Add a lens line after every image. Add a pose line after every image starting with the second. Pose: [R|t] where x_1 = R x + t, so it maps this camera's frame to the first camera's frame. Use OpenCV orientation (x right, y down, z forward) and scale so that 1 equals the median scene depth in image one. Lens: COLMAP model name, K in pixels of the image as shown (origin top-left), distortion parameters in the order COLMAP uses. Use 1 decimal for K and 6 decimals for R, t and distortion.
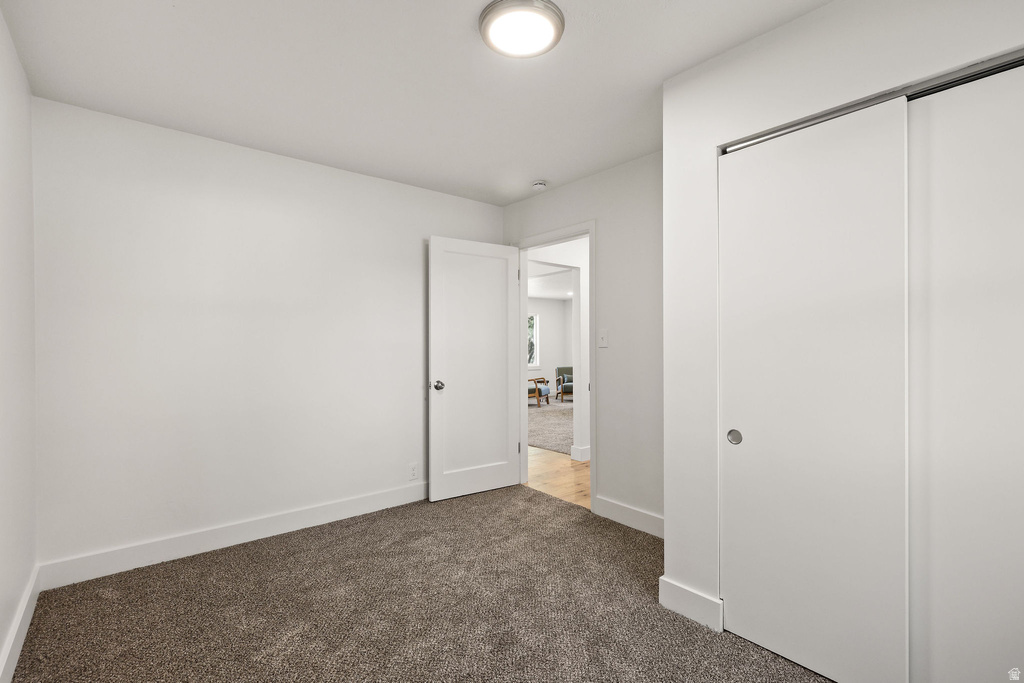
lens RADIAL K [[459.4, 0, 510.6], [0, 459.4, 345.4], [0, 0, 1]] dist [0.005016, -0.000113]
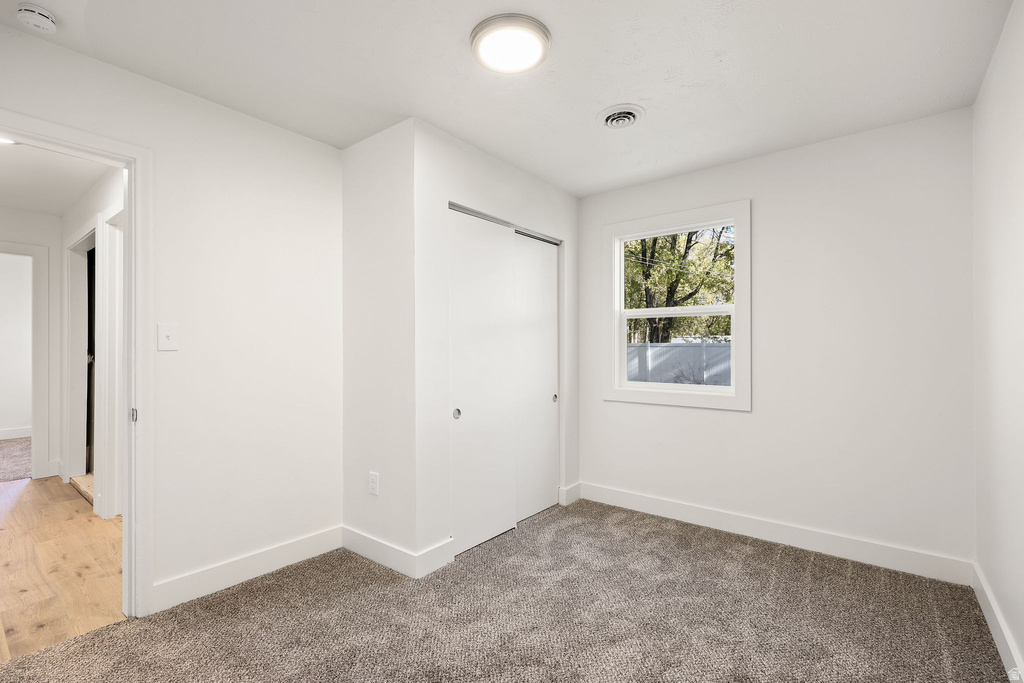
lens RADIAL K [[459.4, 0, 506.4], [0, 459.4, 344.1], [0, 0, 1]] dist [0.005016, -0.000113]
pose [[-0.176875, 0.015607, 0.984110, -0.533386], [-0.001559, 0.999869, -0.016137, 0.004884], [-0.984232, -0.004388, -0.176827, 0.636834]]
